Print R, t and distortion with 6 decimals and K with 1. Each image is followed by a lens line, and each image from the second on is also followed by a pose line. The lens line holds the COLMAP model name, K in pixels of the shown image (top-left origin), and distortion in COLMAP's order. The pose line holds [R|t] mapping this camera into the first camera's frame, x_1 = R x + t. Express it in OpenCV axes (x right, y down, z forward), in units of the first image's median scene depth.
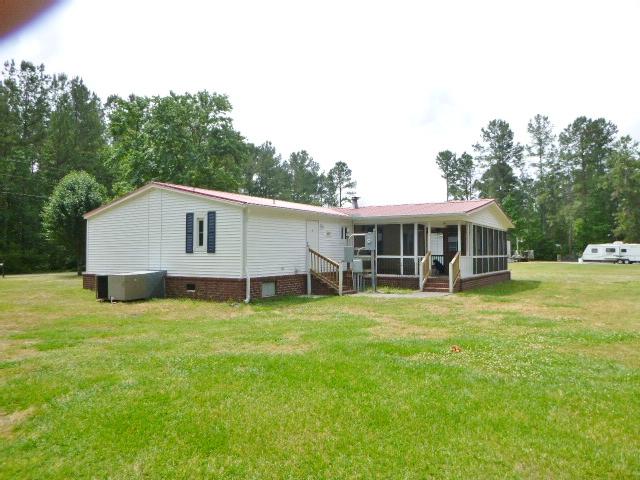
lens RADIAL K [[472.3, 0, 320.0], [0, 472.3, 240.0], [0, 0, 1]] dist [-0.047382, -0.001076]
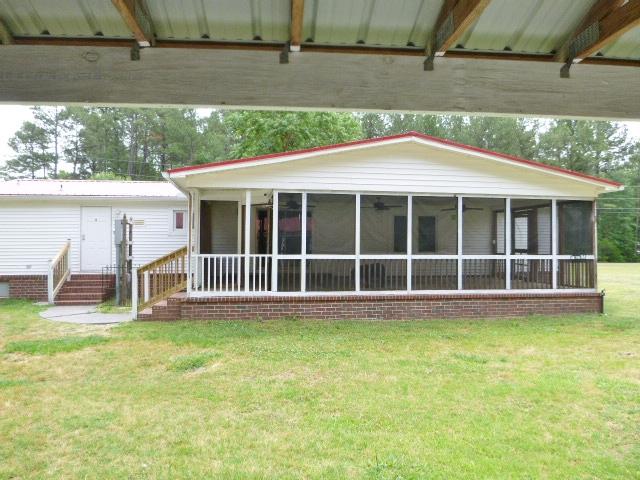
lens RADIAL K [[606.2, 0, 320.0], [0, 606.2, 240.0], [0, 0, 1]] dist [-0.100843, -0.003275]
pose [[0.642319, -0.008076, -0.766395, 0.214613], [0.017716, 0.999834, 0.004312, 0.003487], [0.766232, -0.016347, 0.642356, 0.146337]]
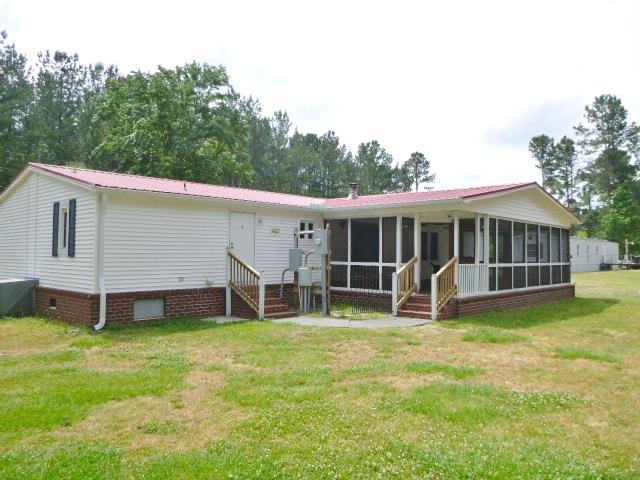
lens RADIAL K [[509.5, 0, 320.0], [0, 509.5, 240.0], [0, 0, 1]] dist [-0.036636, -0.001834]
pose [[0.984191, 0.003006, -0.177082, 0.052931], [-0.003511, 0.999991, -0.002542, 0.000452], [0.177073, 0.003124, 0.984193, 0.057567]]
